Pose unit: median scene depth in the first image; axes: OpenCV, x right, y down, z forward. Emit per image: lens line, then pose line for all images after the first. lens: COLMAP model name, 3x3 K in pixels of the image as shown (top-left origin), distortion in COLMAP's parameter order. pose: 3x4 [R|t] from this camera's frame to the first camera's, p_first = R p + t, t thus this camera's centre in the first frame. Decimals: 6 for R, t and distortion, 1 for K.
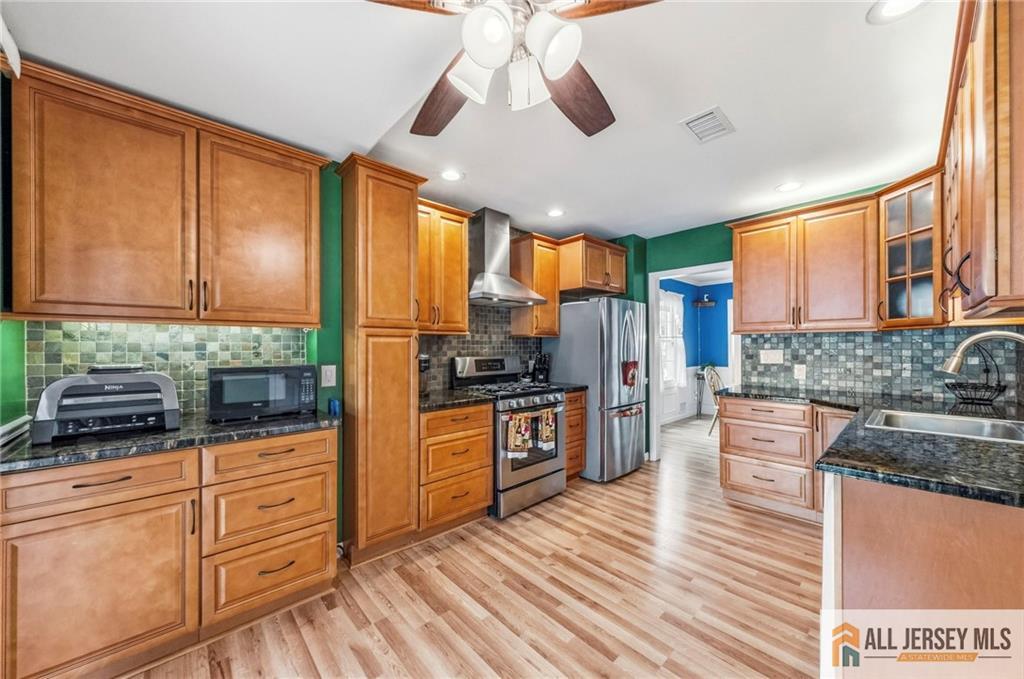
lens RADIAL K [[370.0, 0, 512.5], [0, 370.0, 344.3], [0, 0, 1]] dist [0.001311, -0.000047]
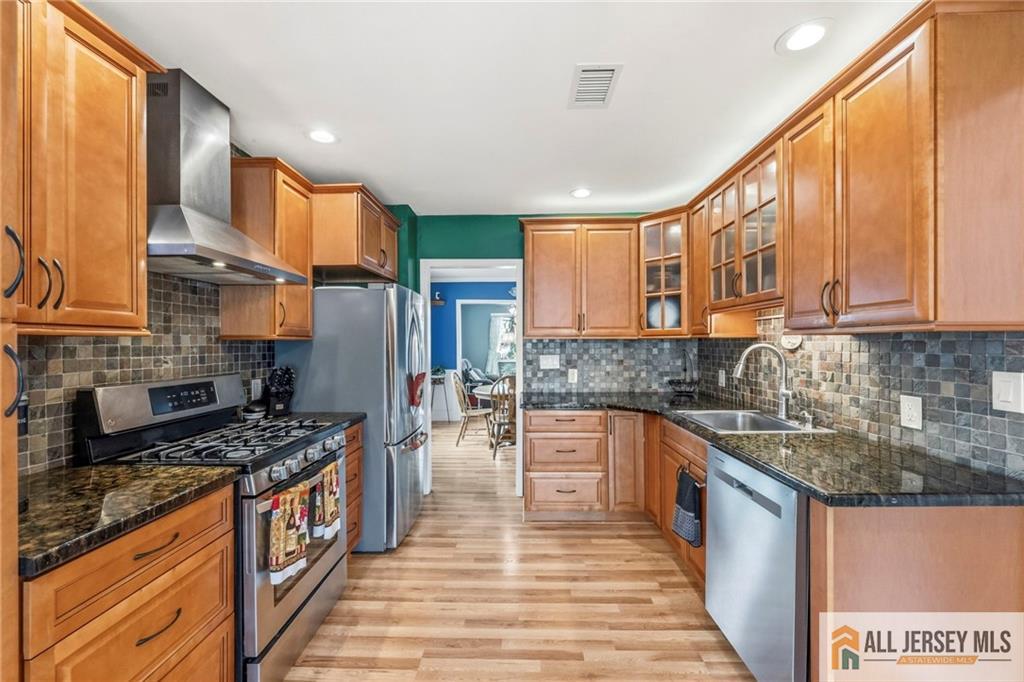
lens RADIAL K [[404.4, 0, 511.1], [0, 404.4, 343.9], [0, 0, 1]] dist [-0.002048, -0.000216]
pose [[0.696645, 0.000120, 0.717416, -0.157805], [-0.002794, 0.999993, 0.002546, -0.018569], [-0.717410, -0.003778, 0.696641, 0.344507]]
